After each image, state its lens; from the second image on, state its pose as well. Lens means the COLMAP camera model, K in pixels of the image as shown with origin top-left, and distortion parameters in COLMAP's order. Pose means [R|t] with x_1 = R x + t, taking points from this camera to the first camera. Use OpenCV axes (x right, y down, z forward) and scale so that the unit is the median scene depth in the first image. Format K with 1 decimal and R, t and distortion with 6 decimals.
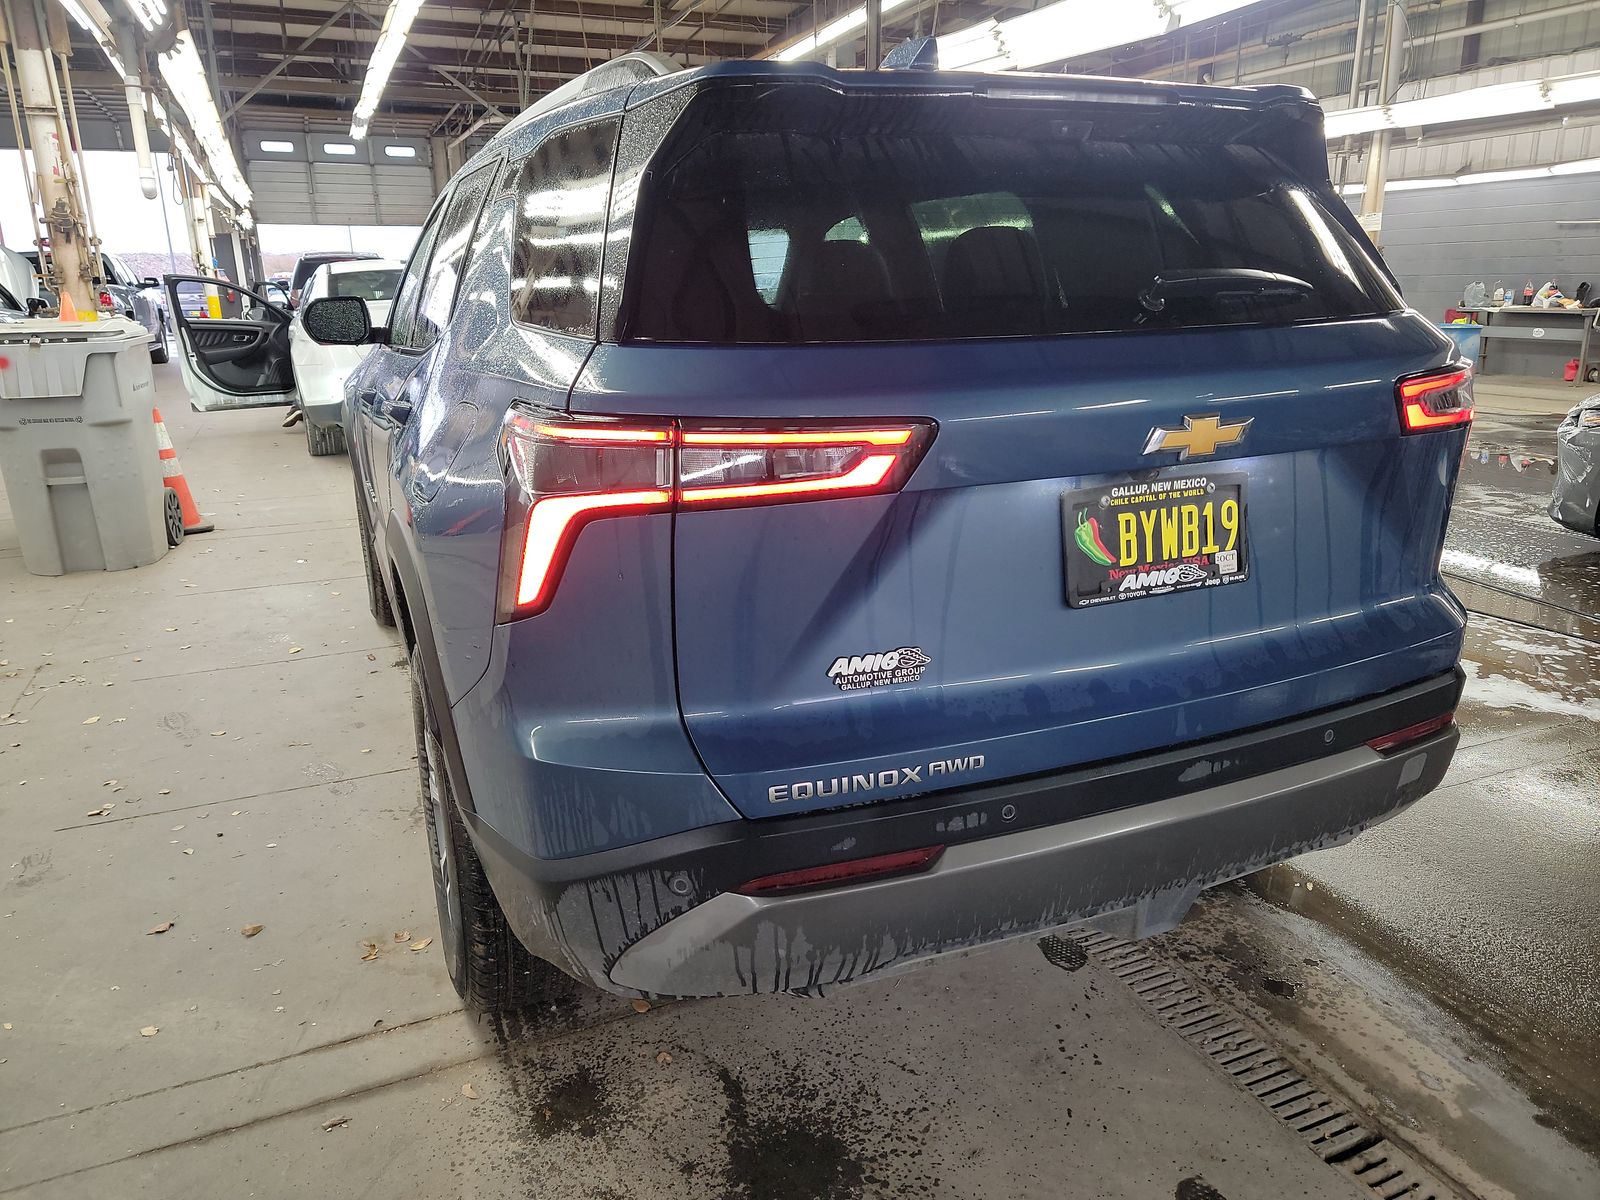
lens RADIAL K [[1105.6, 0, 815.6], [0, 1105.6, 580.8], [0, 0, 1]] dist [0.076187, -0.064312]
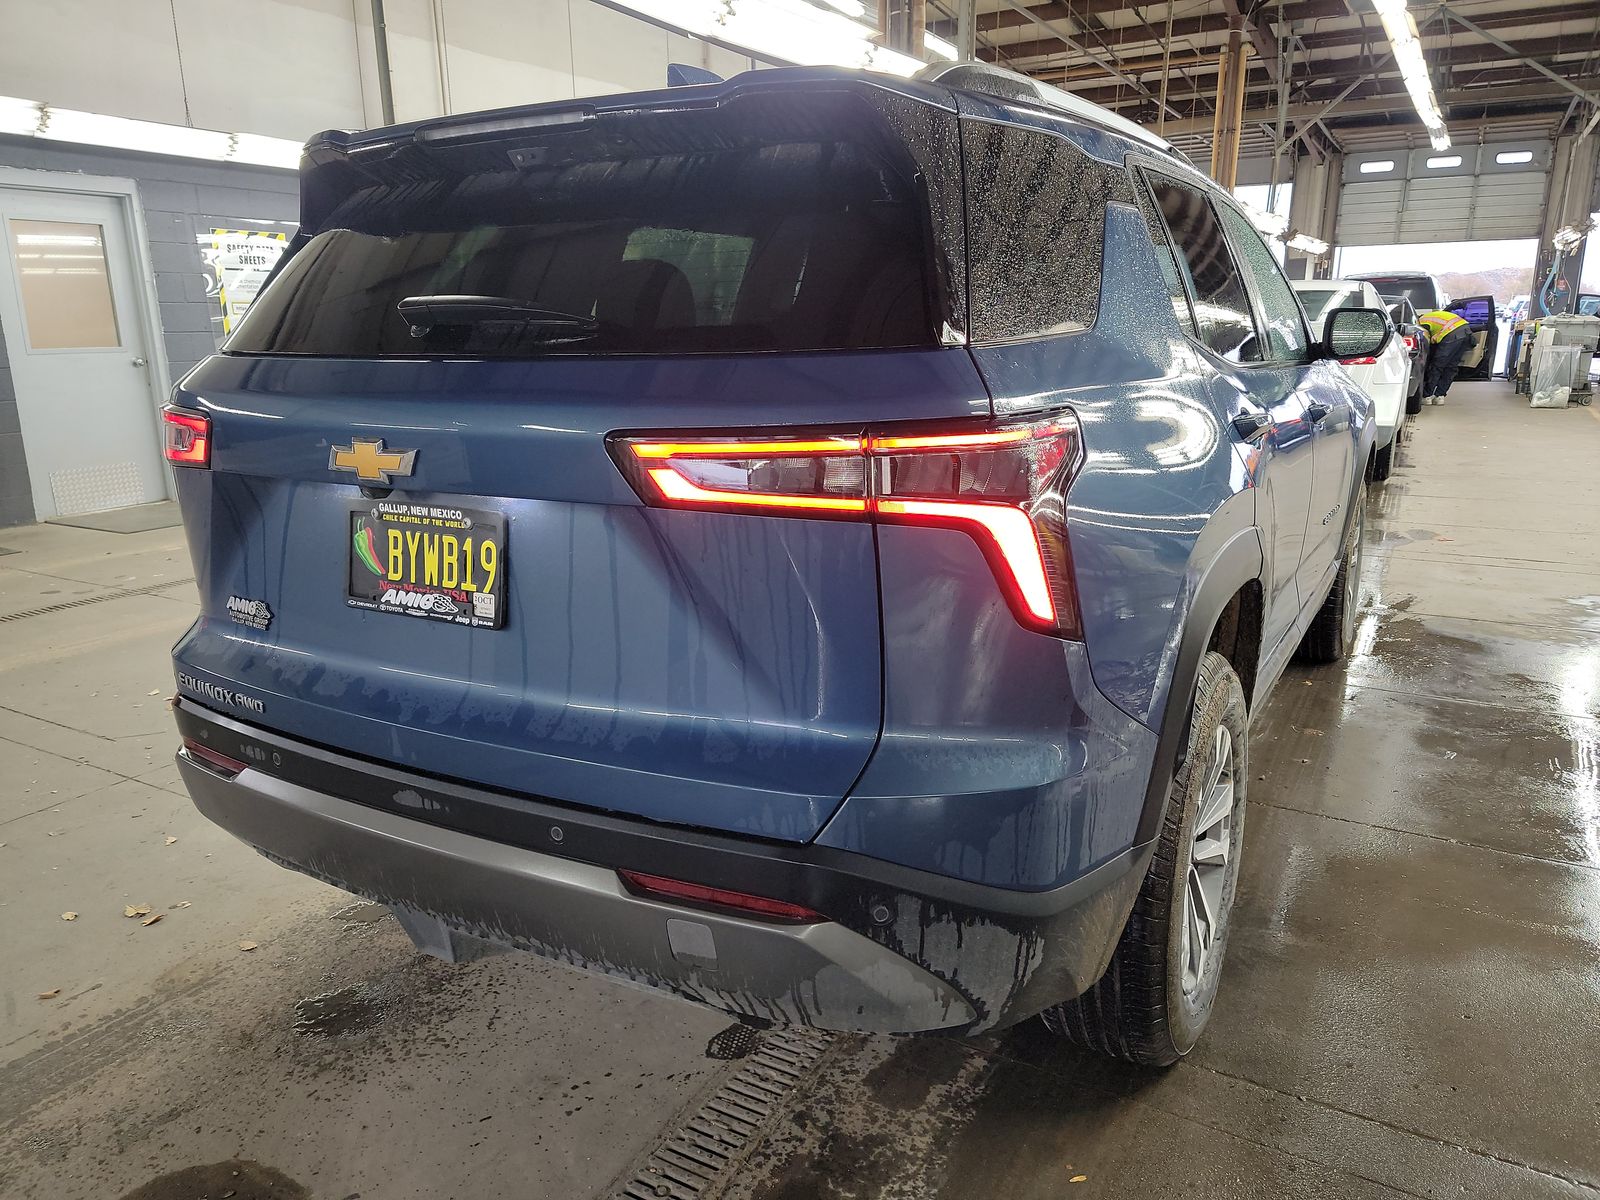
lens RADIAL K [[1105.6, 0, 803.8], [0, 1105.6, 597.8], [0, 0, 1]] dist [0.076187, -0.064312]
pose [[0.590326, 0.205737, -0.780505, 1.303251], [-0.208865, 0.972972, 0.098498, -0.177716], [0.779673, 0.104874, 0.617342, 0.645230]]
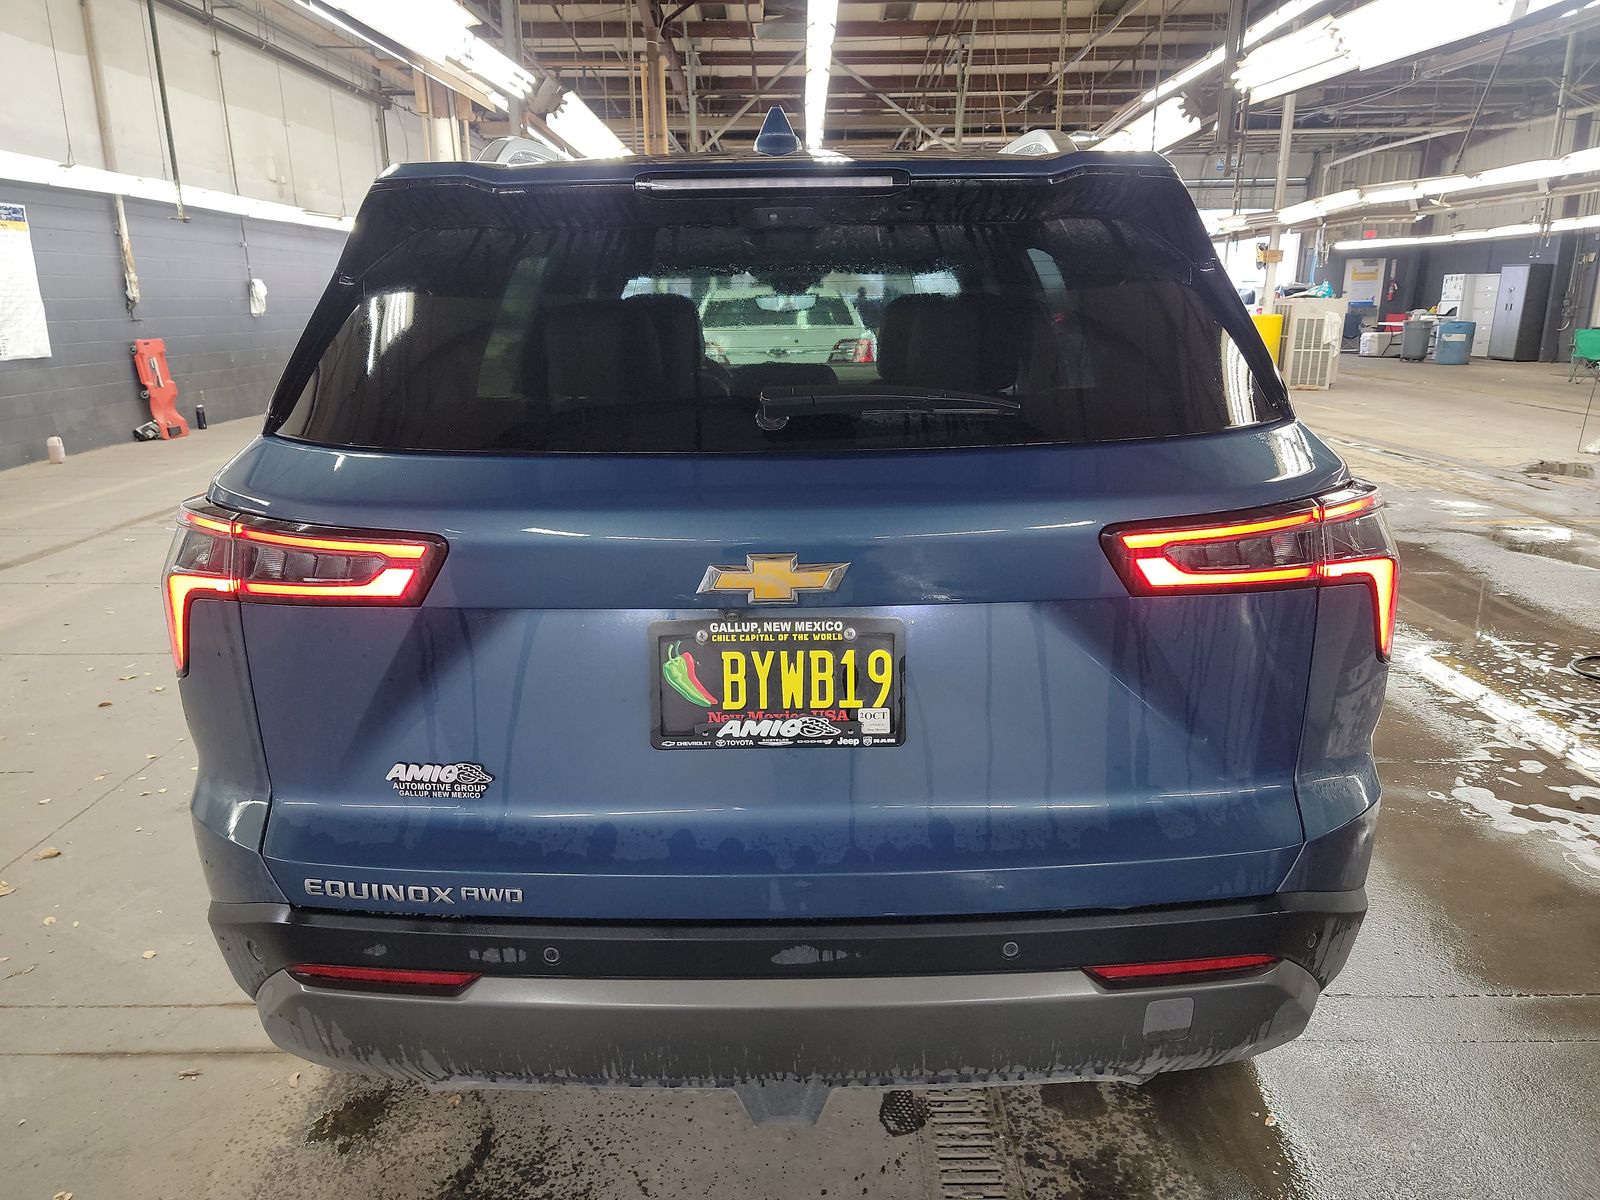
lens RADIAL K [[1105.6, 0, 795.3], [0, 1105.6, 588.7], [0, 0, 1]] dist [0.076187, -0.064312]
pose [[0.912754, 0.111645, -0.392958, 0.654325], [-0.112309, 0.993443, 0.021383, -0.132819], [0.392769, 0.024616, 0.919308, 0.196200]]
